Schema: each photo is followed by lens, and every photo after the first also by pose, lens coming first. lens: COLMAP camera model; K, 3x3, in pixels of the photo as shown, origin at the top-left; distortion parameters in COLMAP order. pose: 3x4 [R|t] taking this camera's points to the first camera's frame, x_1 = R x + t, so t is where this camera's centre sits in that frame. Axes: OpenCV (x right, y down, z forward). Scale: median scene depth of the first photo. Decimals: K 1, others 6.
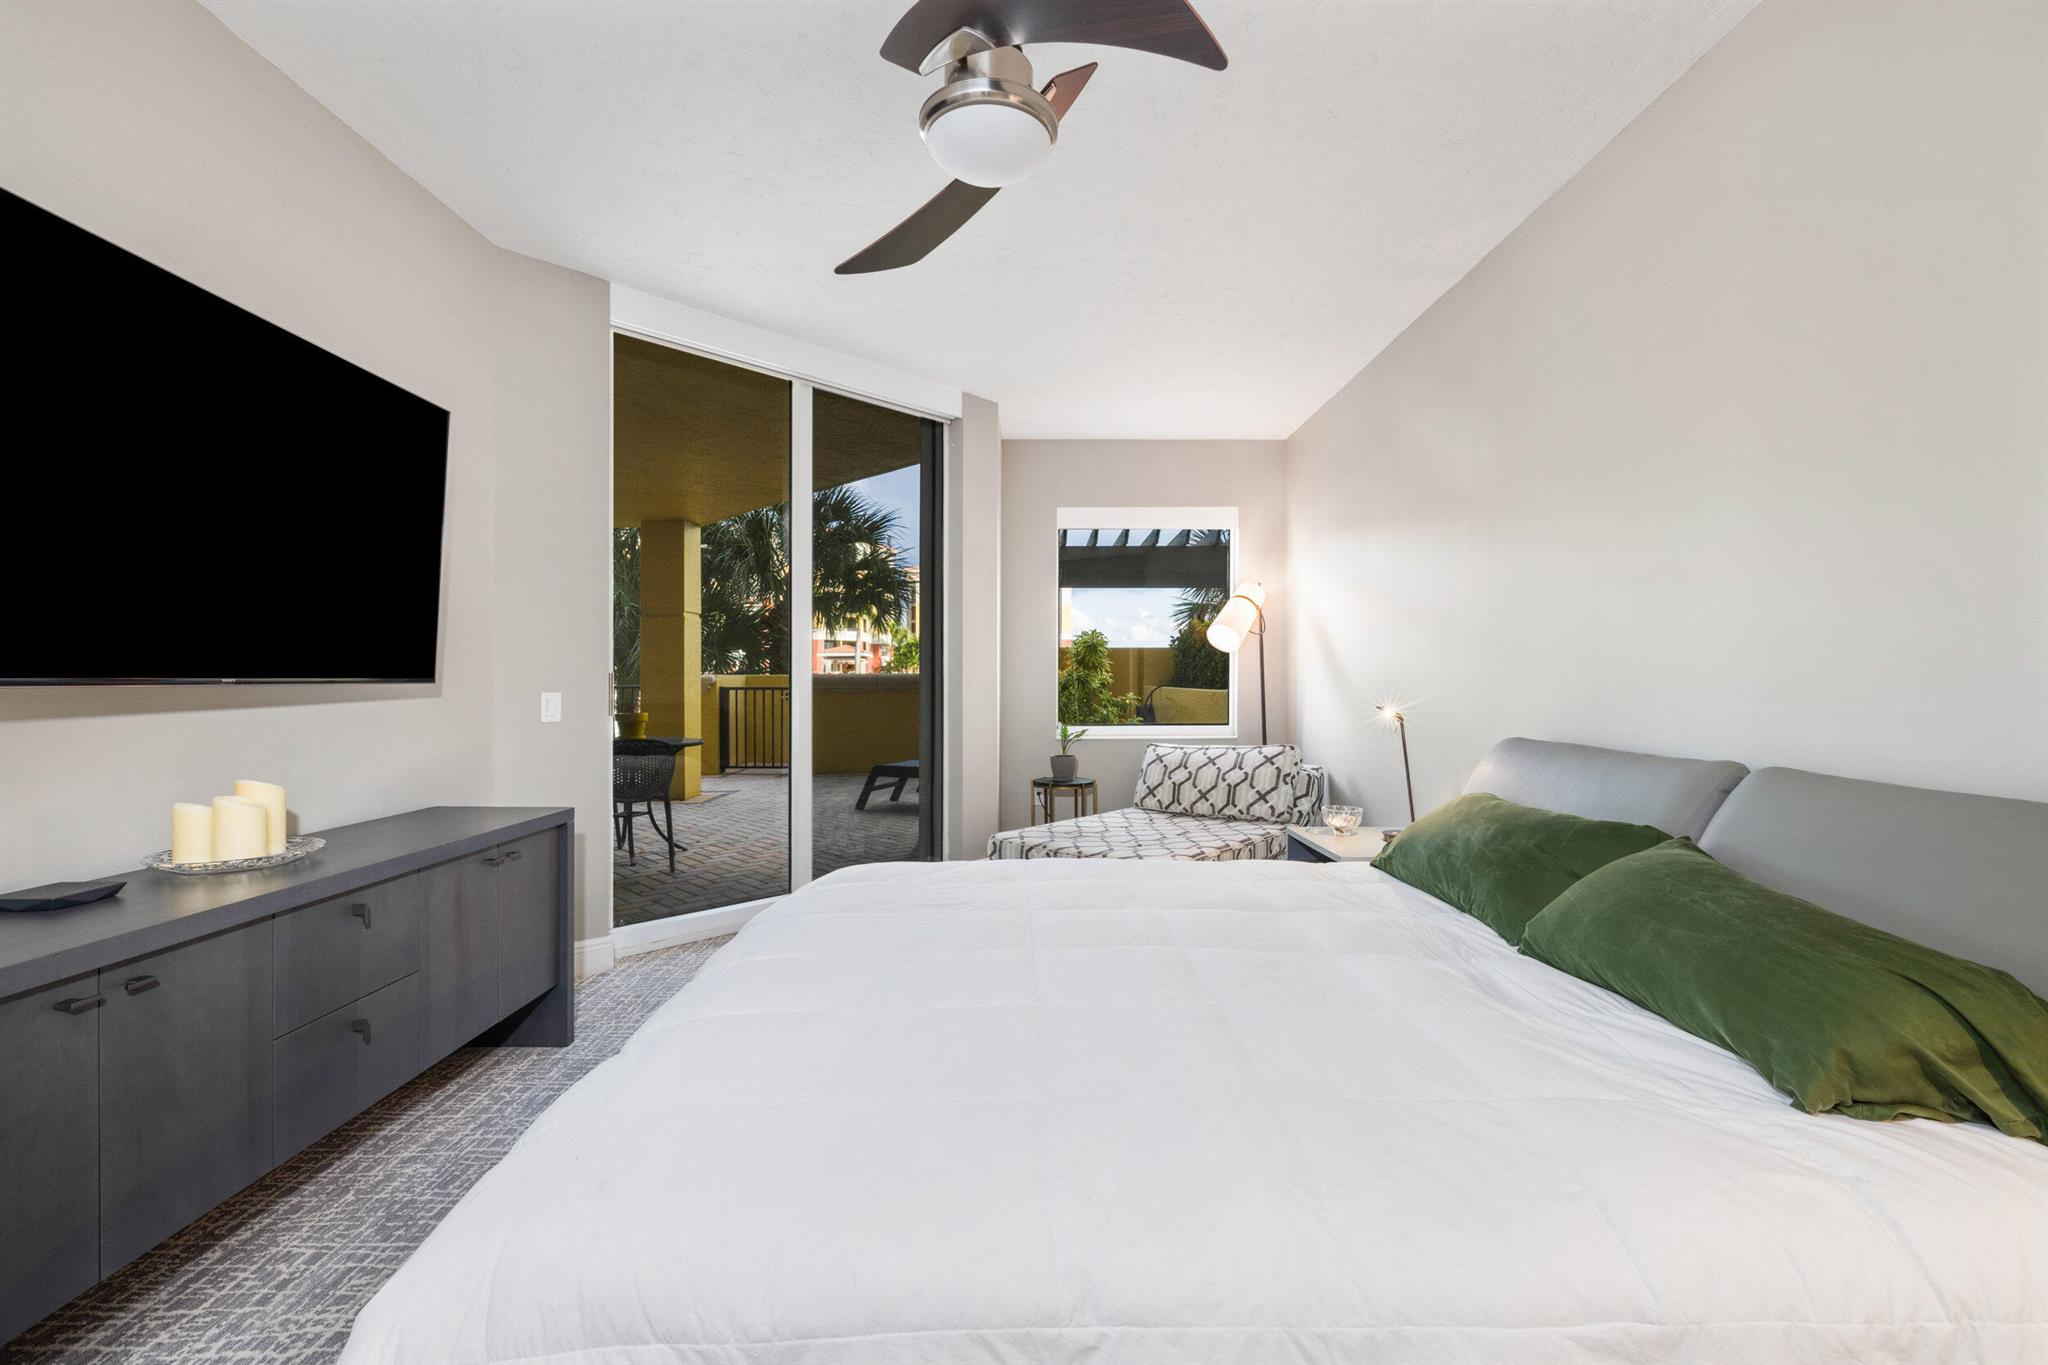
lens RADIAL K [[868.9, 0, 1016.1], [0, 868.9, 690.0], [0, 0, 1]] dist [0.000062, 0.000110]
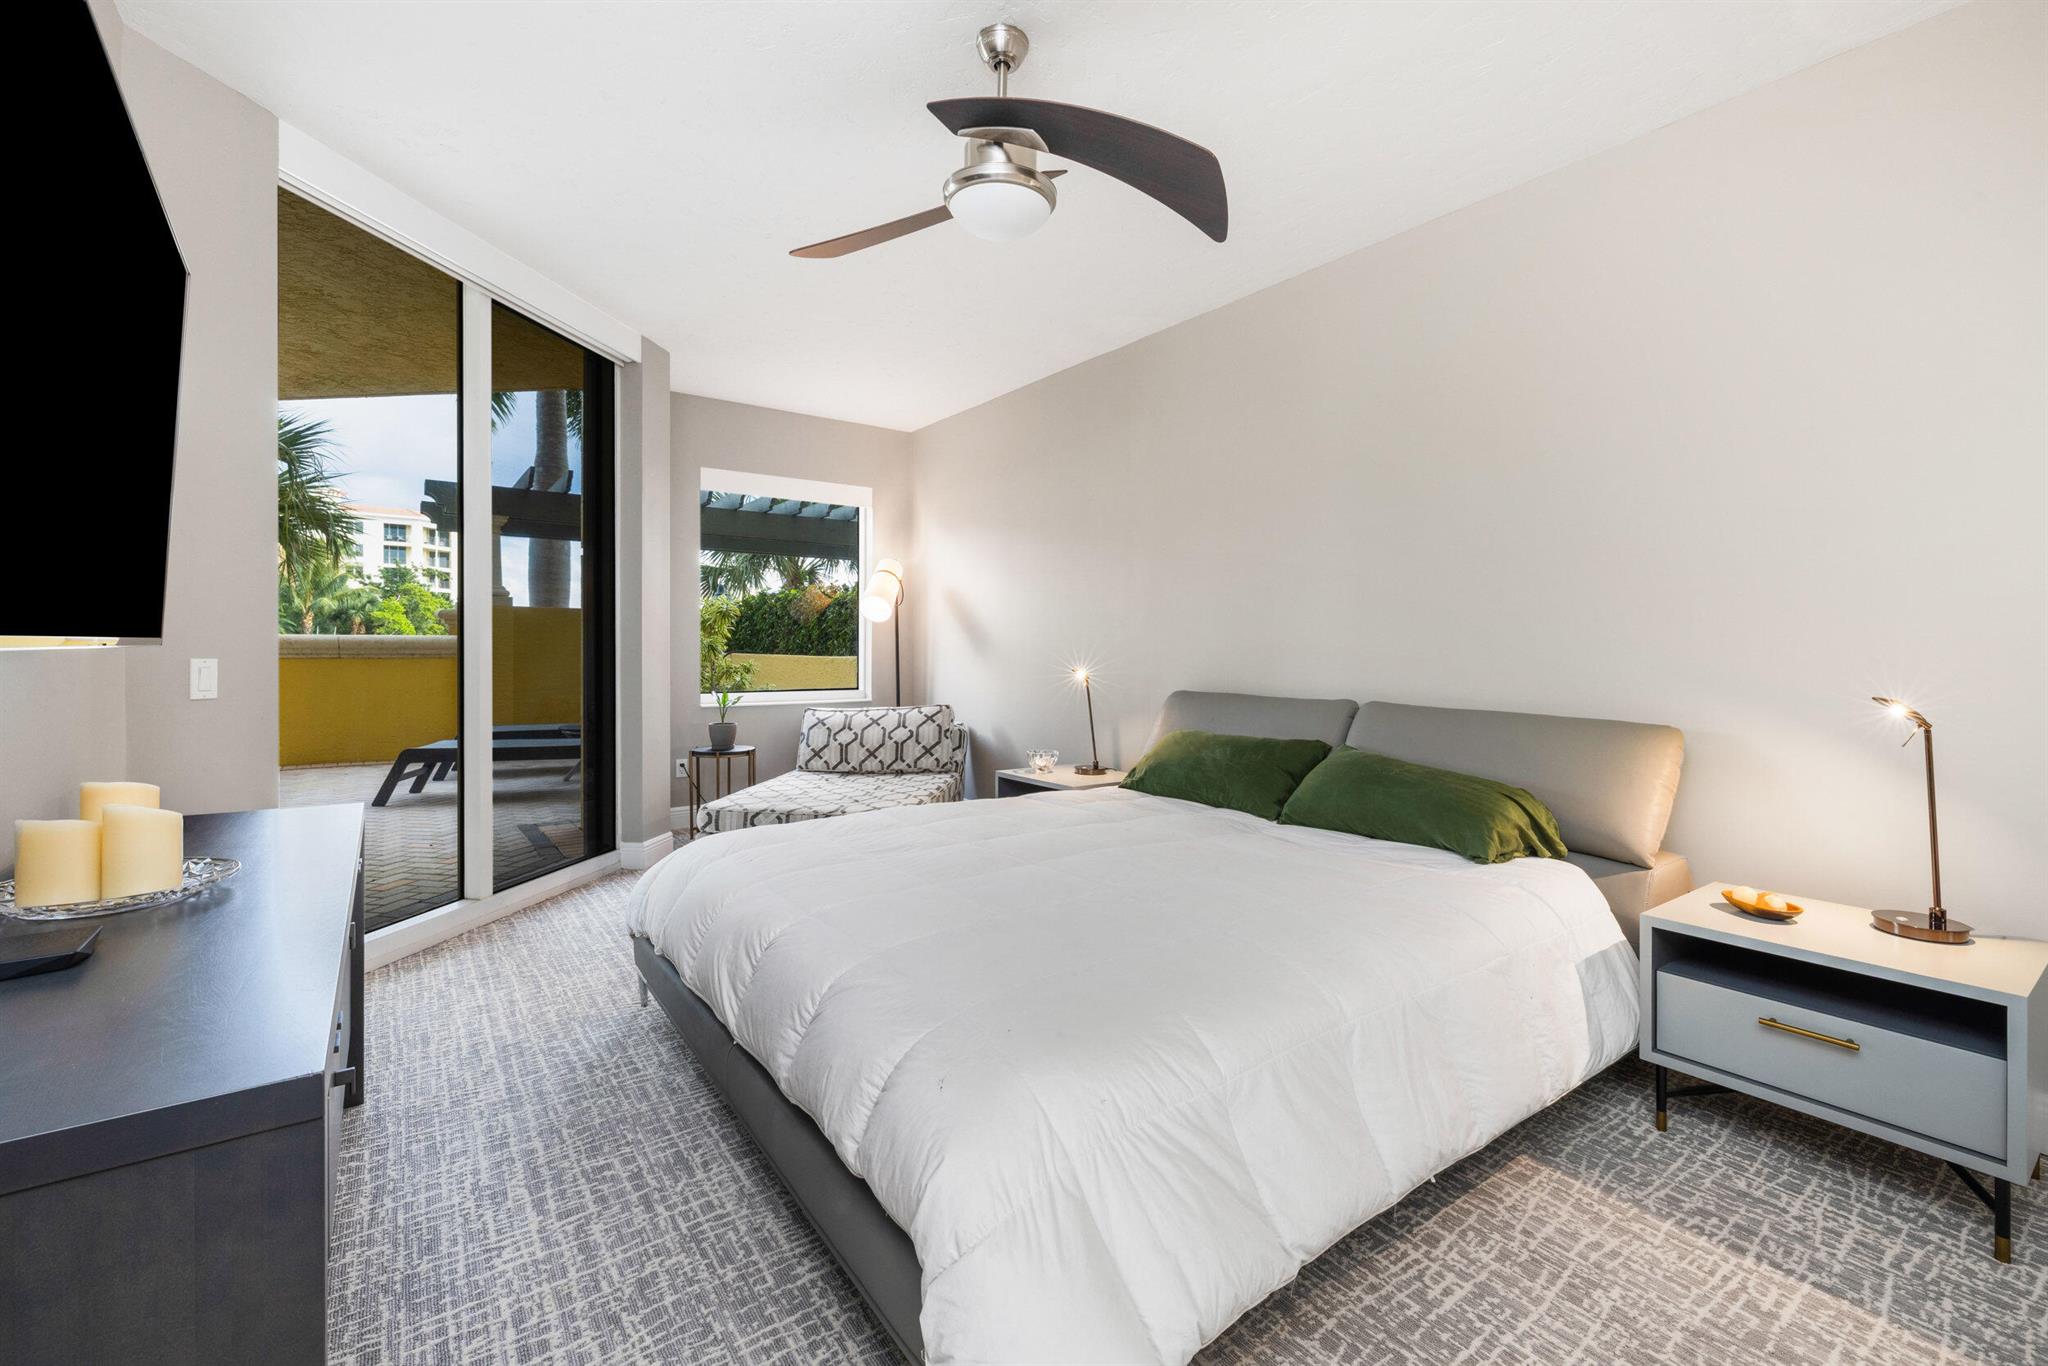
lens RADIAL K [[882.6, 0, 1030.6], [0, 882.6, 655.8], [0, 0, 1]] dist [-0.000946, -0.000226]
pose [[0.805894, 0.001751, 0.592057, -0.279249], [-0.001068, 0.999998, -0.001504, 0.000417], [-0.592059, 0.000580, 0.805895, -0.008309]]
